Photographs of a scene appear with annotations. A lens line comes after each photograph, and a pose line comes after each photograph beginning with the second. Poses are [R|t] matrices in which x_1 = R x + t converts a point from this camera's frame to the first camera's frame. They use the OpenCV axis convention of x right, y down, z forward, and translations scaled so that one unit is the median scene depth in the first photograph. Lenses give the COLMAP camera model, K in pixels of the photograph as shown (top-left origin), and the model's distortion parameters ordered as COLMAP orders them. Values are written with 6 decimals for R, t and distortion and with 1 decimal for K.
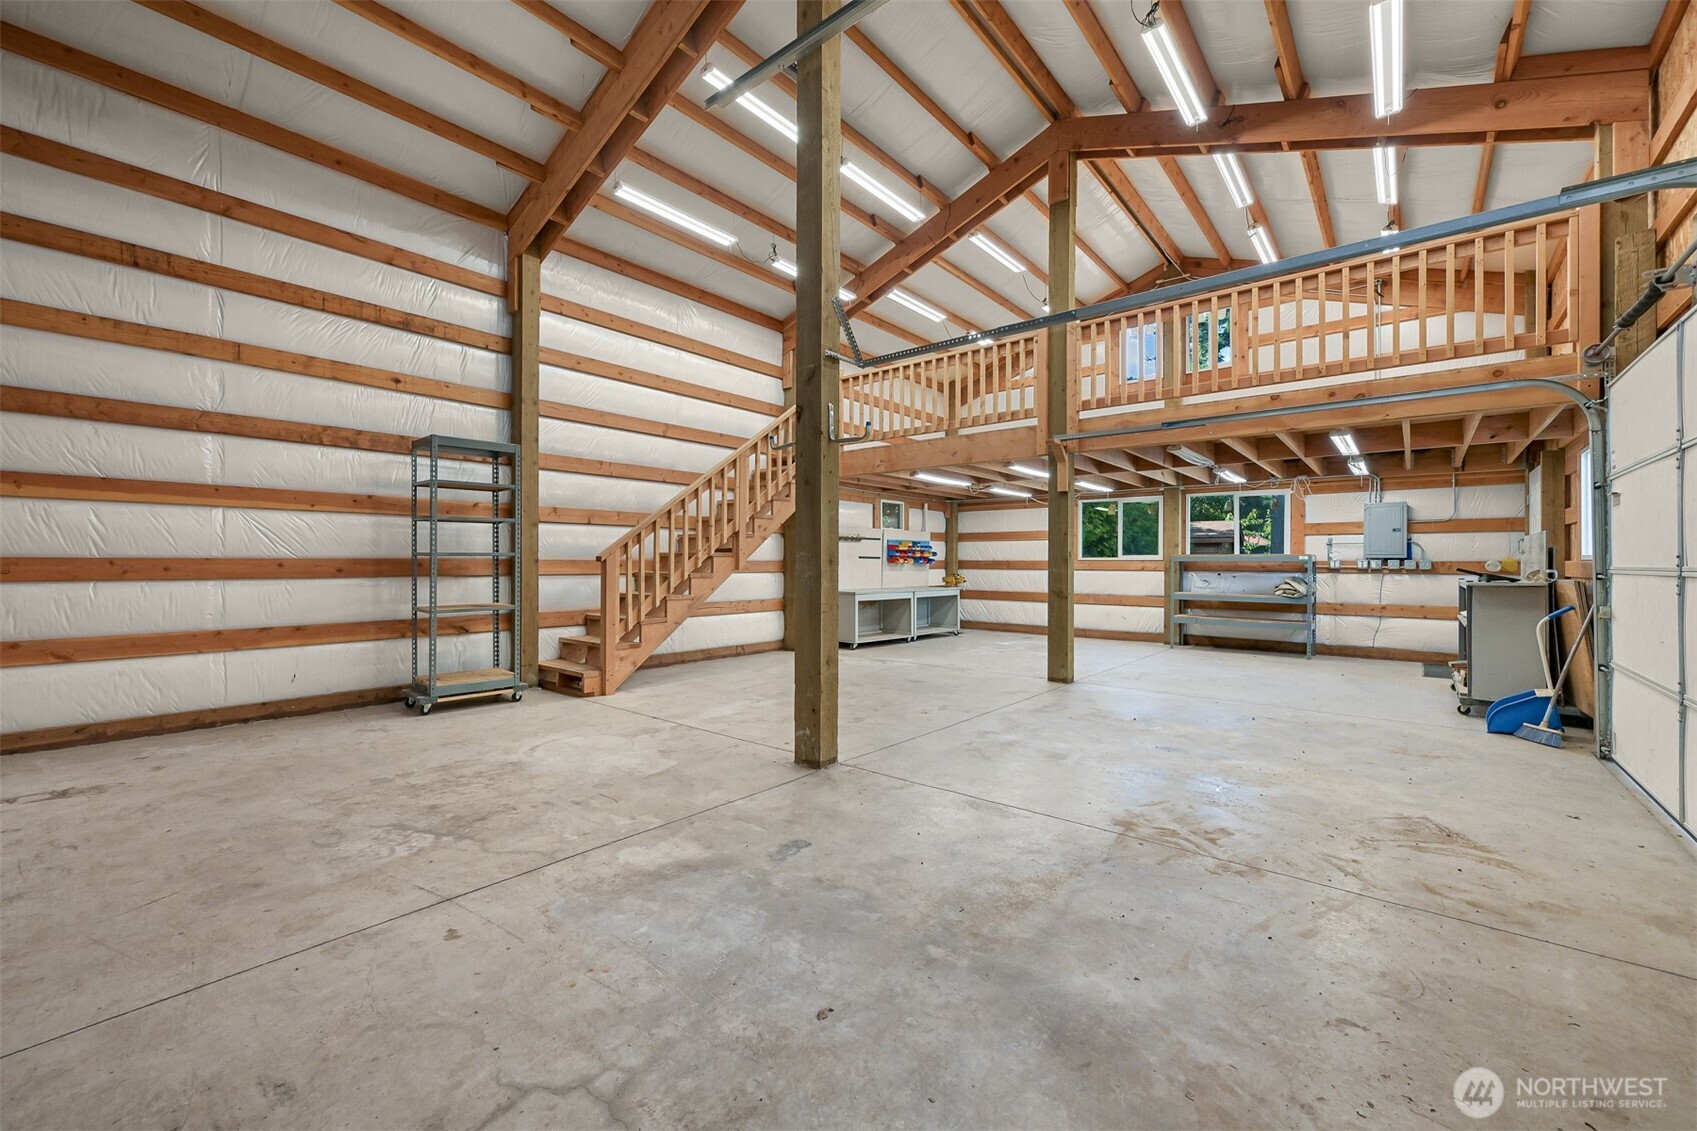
lens RADIAL K [[664.0, 0, 859.3], [0, 664.0, 568.9], [0, 0, 1]] dist [-0.001805, -0.000351]
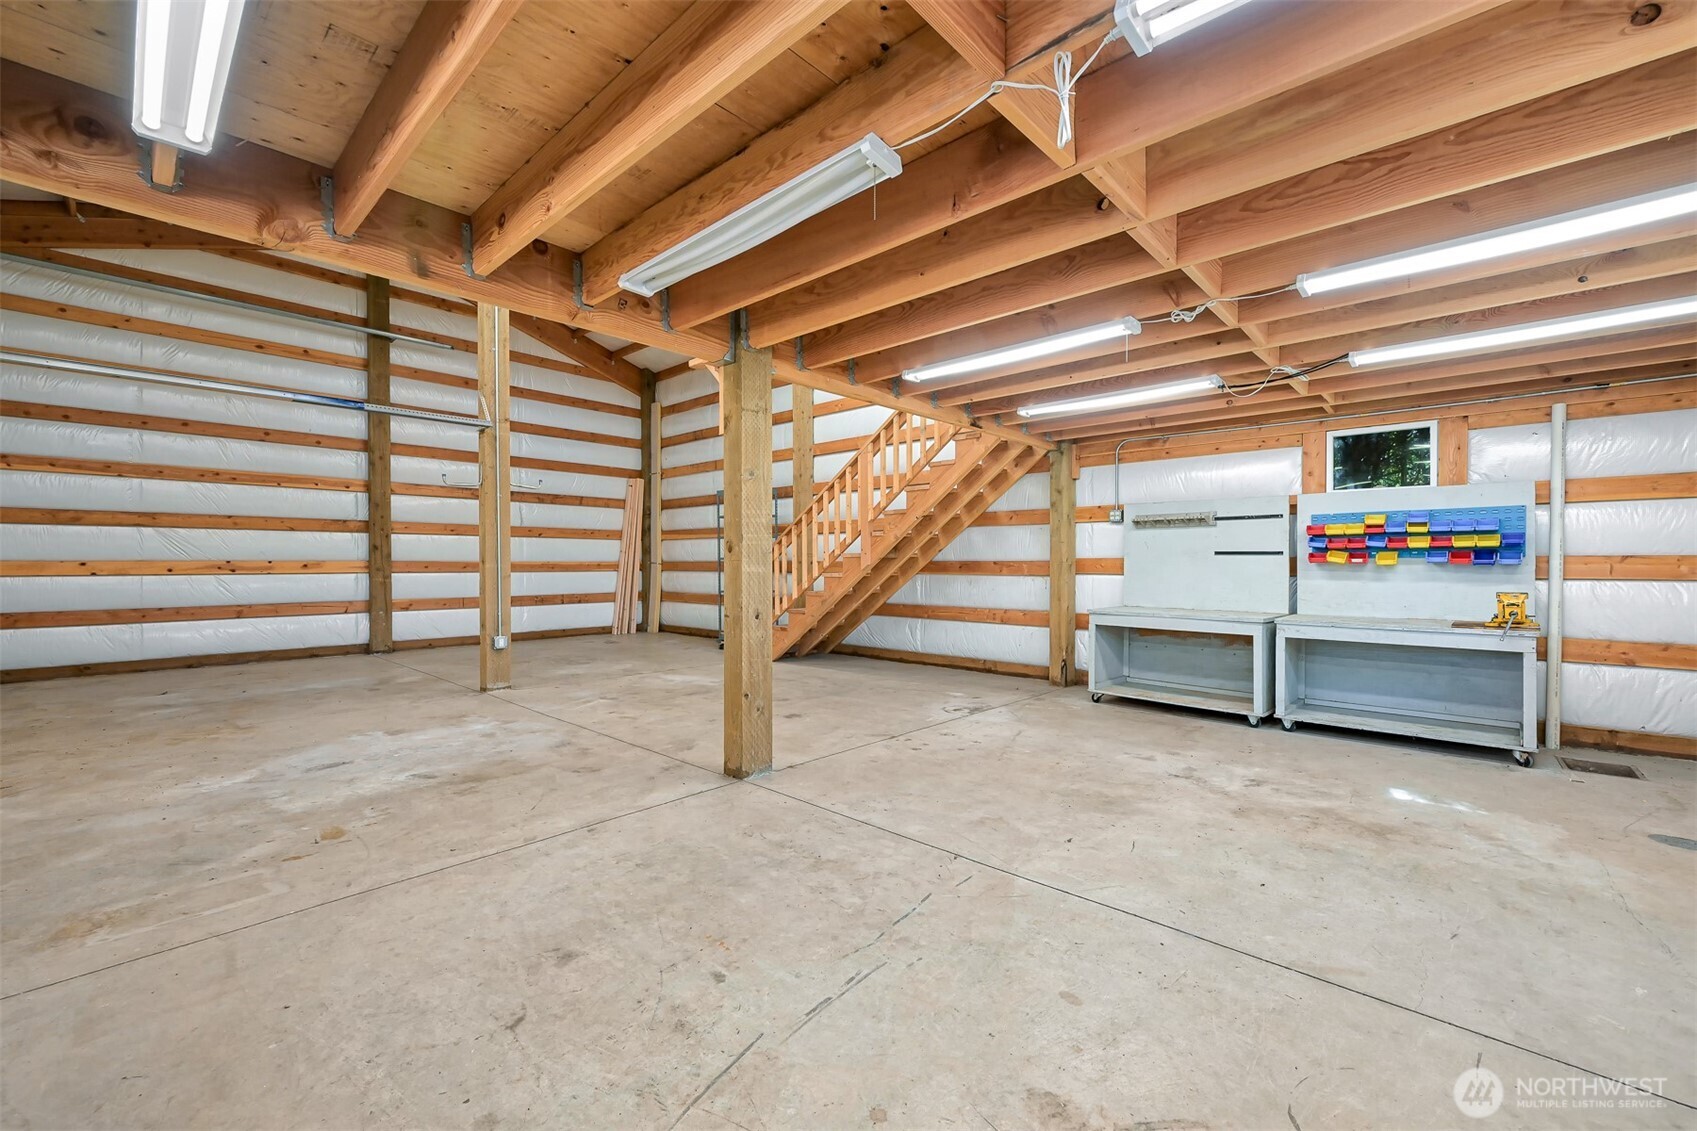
lens RADIAL K [[664.0, 0, 859.3], [0, 664.0, 568.9], [0, 0, 1]] dist [-0.001805, -0.000351]
pose [[-0.027172, 0.005773, -0.999614, 0.613550], [-0.009701, 0.999935, 0.006039, -0.004847], [0.999584, 0.009861, -0.027115, 0.783045]]
